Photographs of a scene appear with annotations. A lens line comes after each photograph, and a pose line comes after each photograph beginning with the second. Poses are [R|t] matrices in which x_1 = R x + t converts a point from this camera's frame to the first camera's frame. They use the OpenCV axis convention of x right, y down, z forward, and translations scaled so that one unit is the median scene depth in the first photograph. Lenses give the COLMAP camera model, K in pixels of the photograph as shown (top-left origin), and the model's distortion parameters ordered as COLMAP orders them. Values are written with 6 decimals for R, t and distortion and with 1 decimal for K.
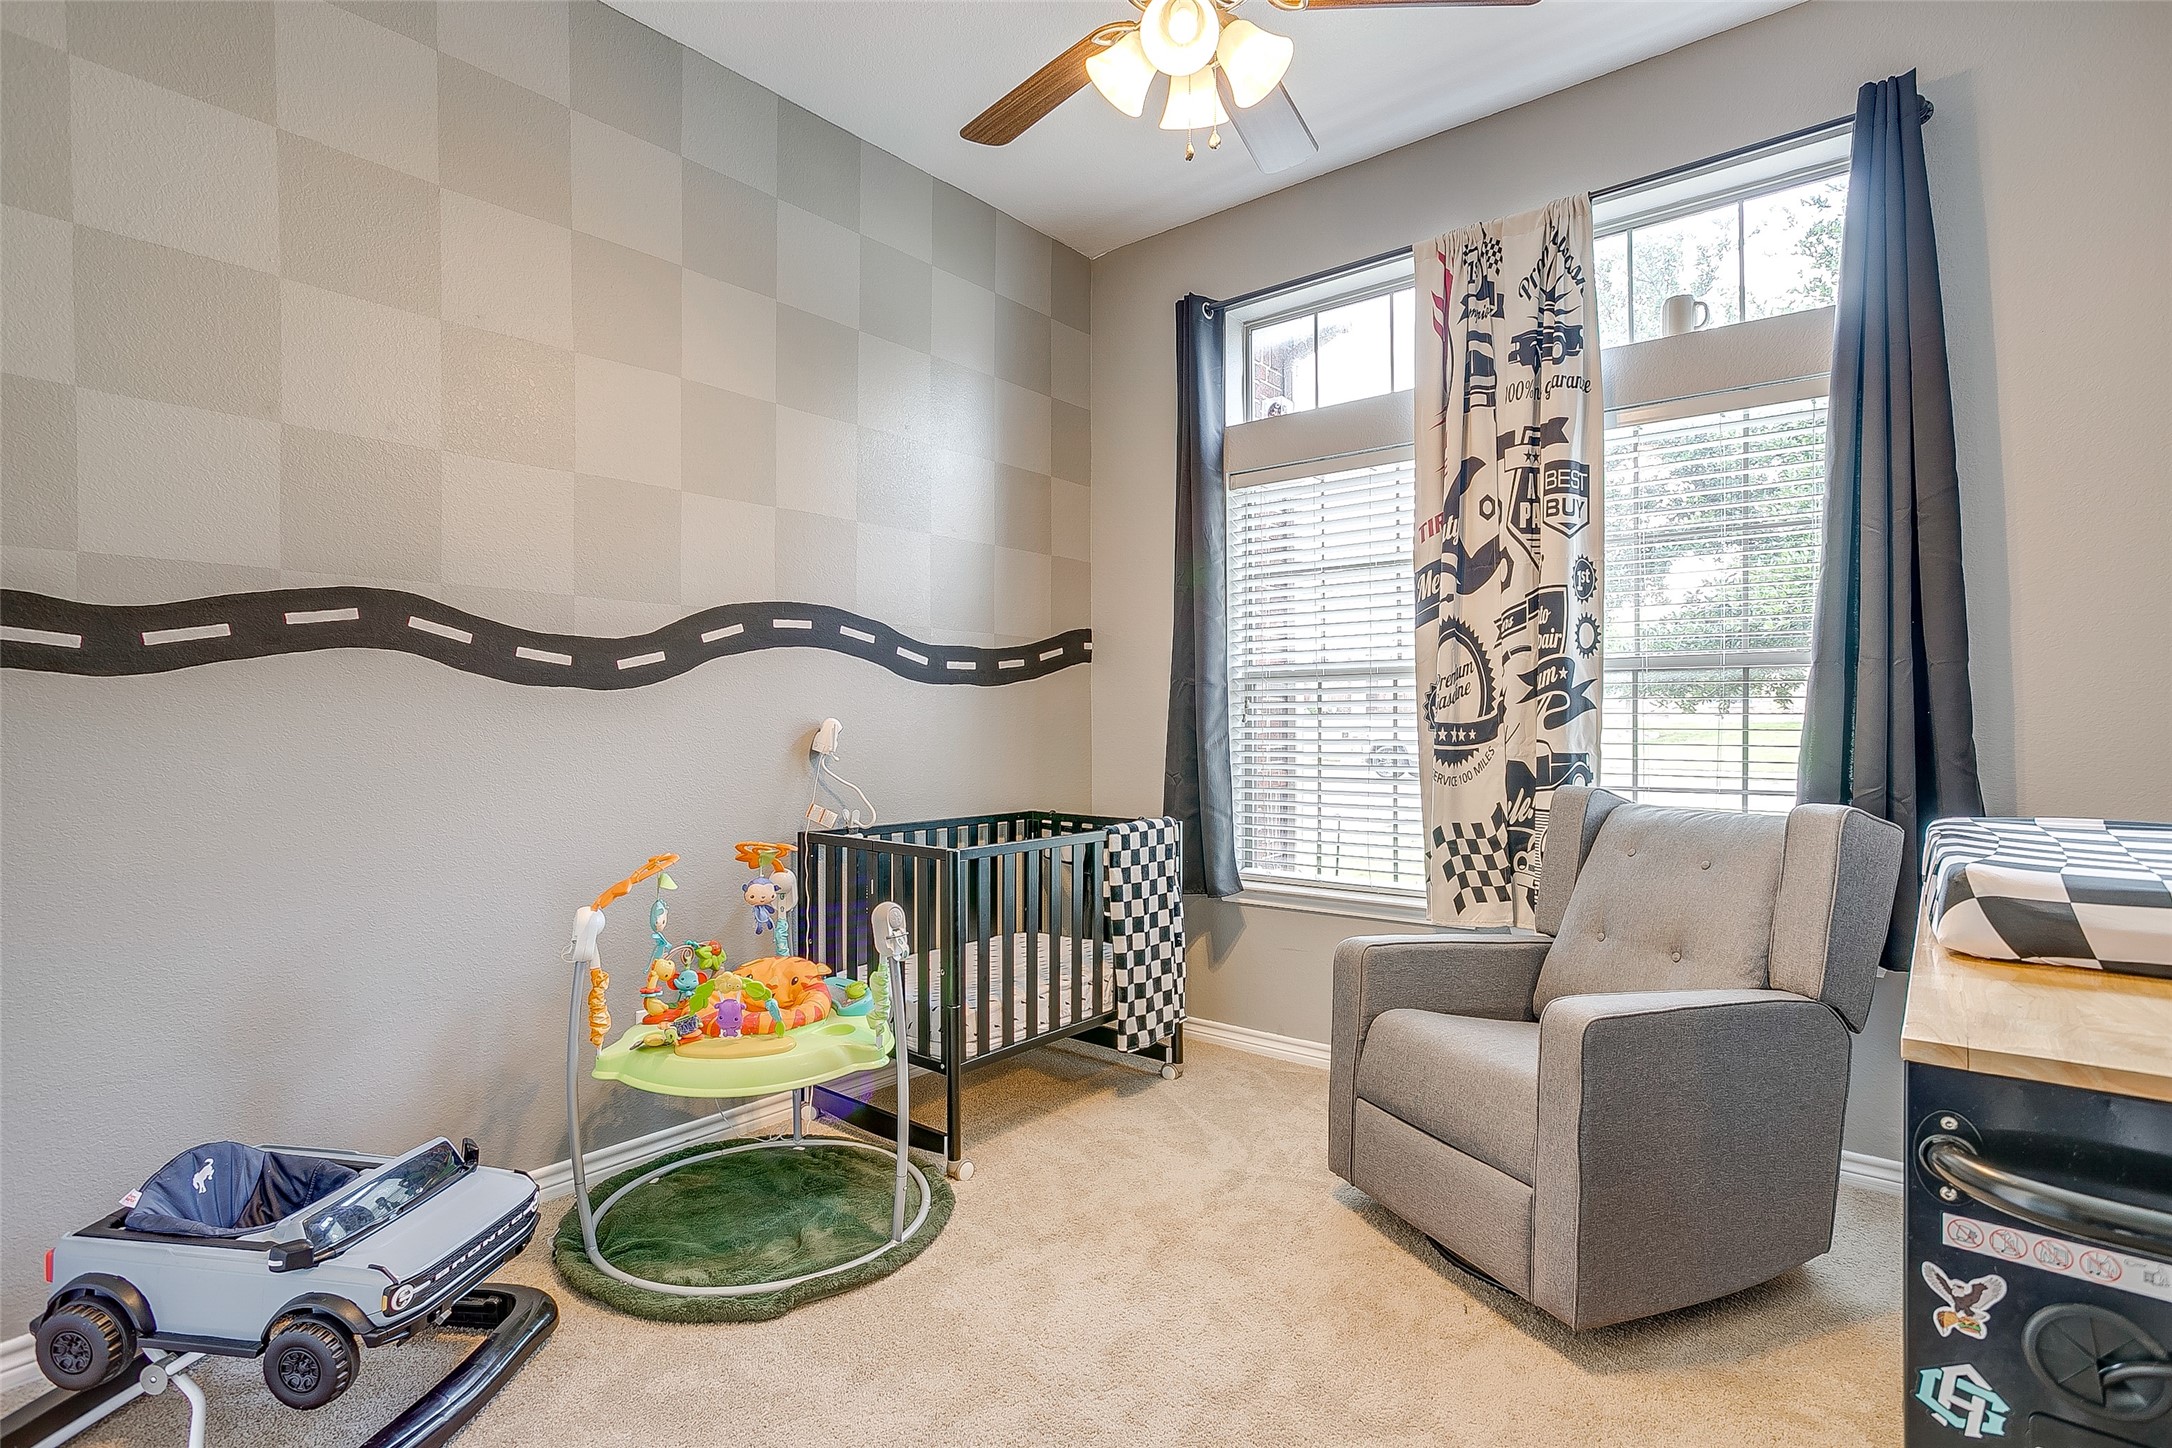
lens RADIAL K [[1076.1, 0, 1091.1], [0, 1076.1, 711.5], [0, 0, 1]] dist [-0.056826, 0.032967]
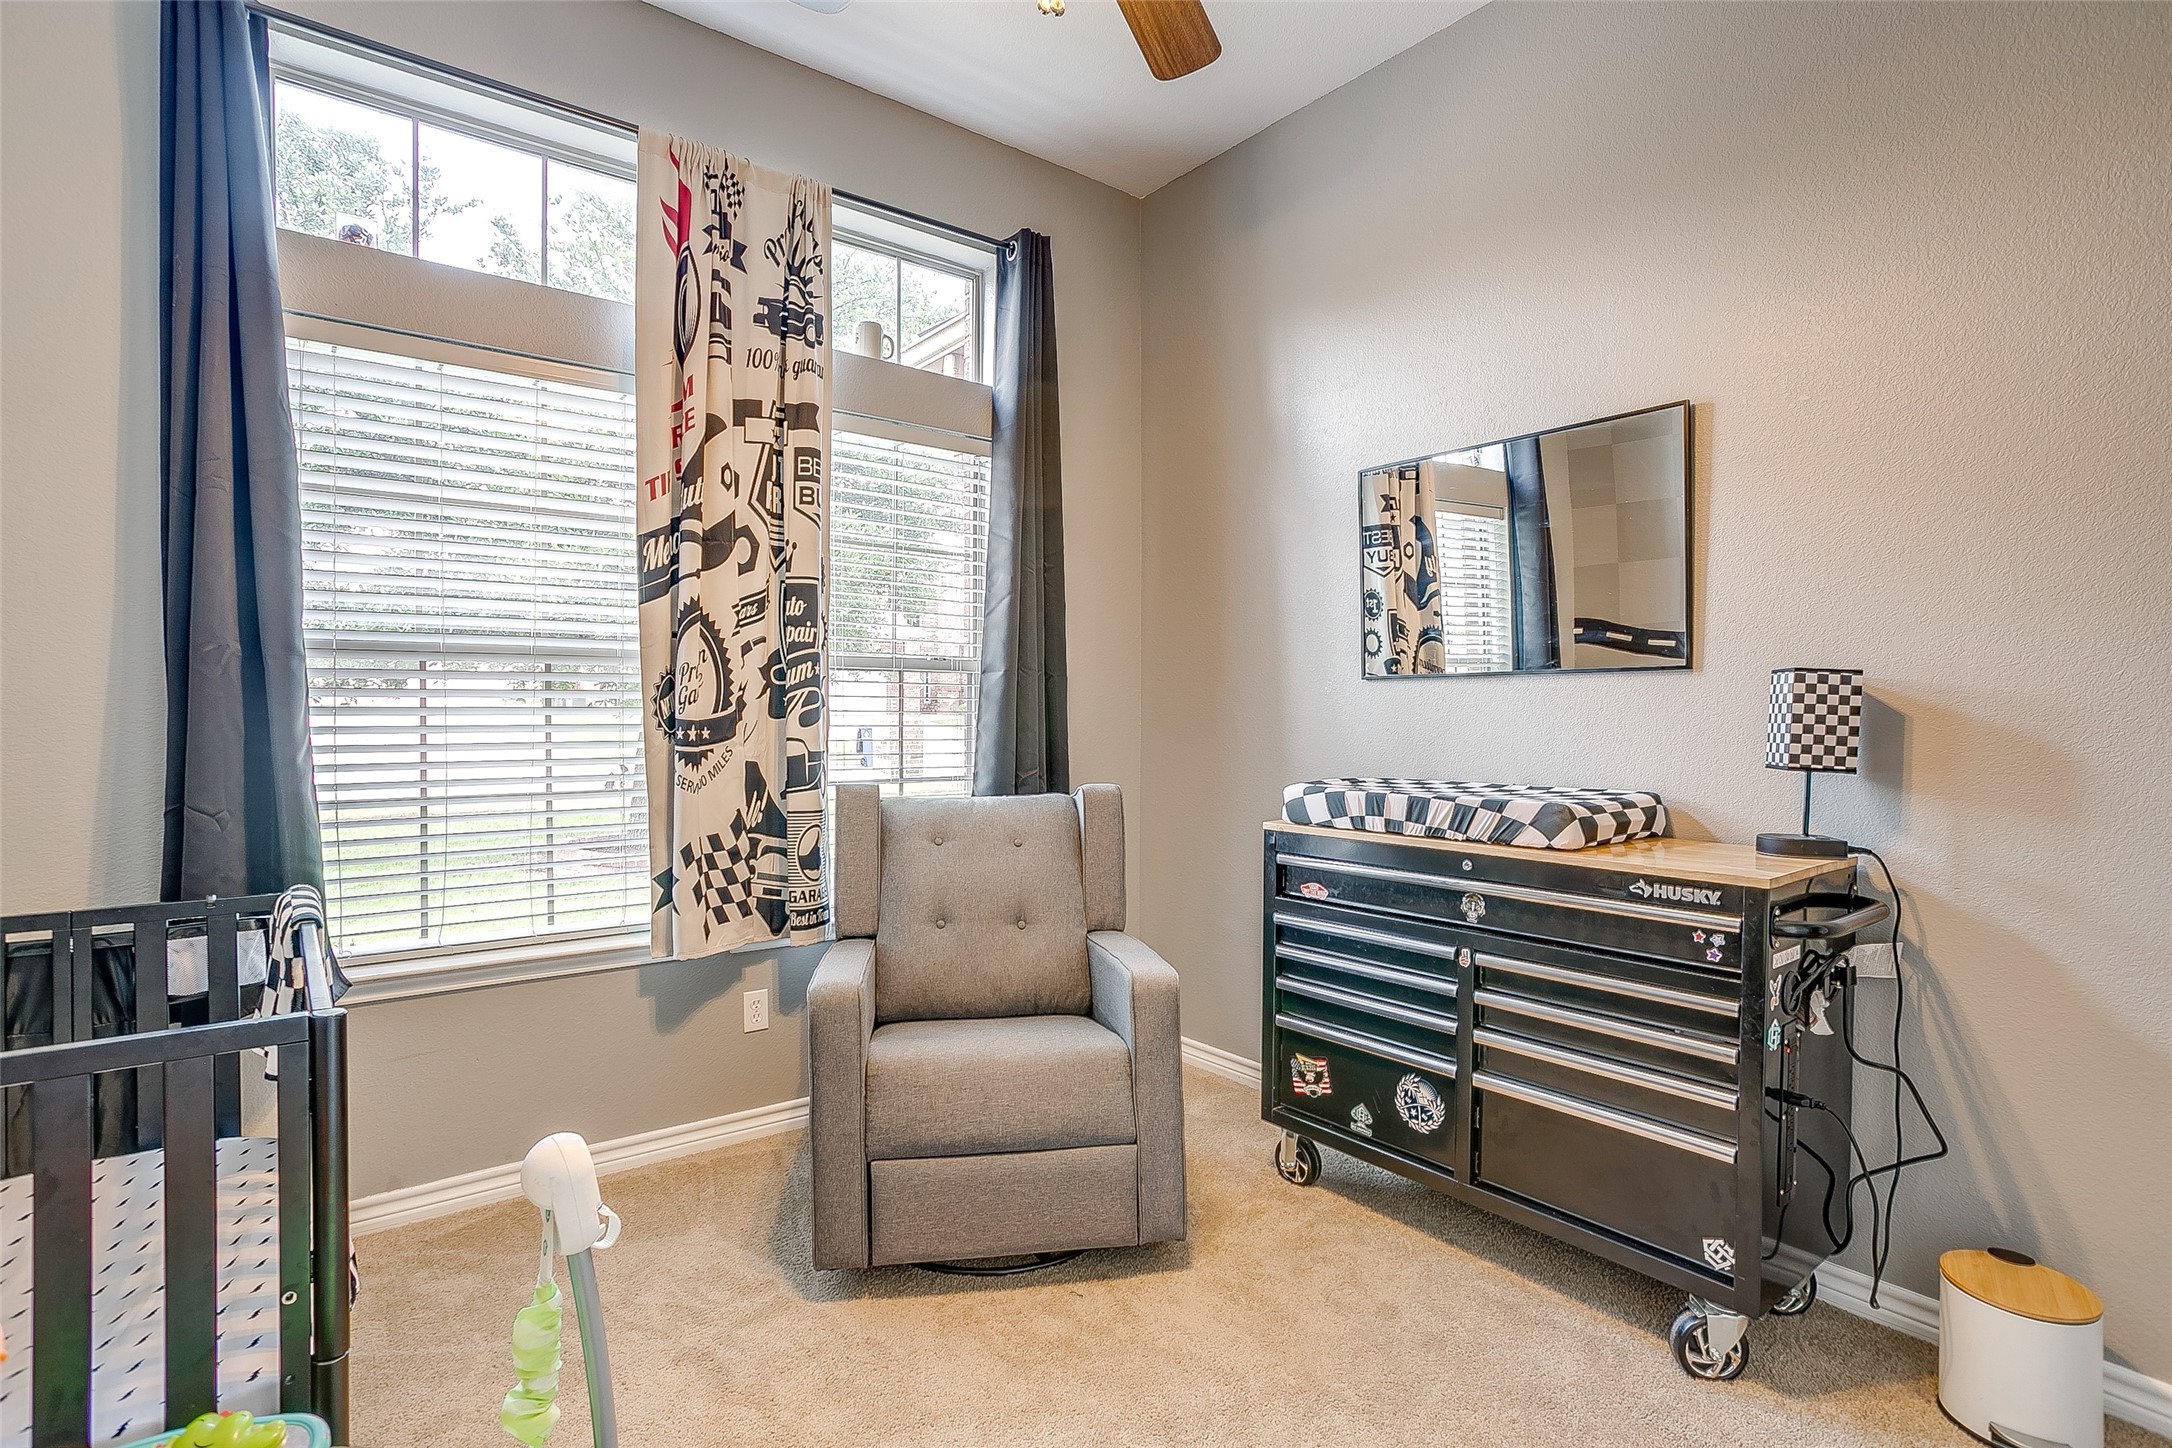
lens RADIAL K [[1076.1, 0, 1091.1], [0, 1076.1, 711.5], [0, 0, 1]] dist [-0.056826, 0.032967]
pose [[0.193813, -0.000807, 0.981038, -0.442456], [-0.020114, 0.999786, 0.004796, -0.006837], [-0.980832, -0.020663, 0.193755, 0.532781]]
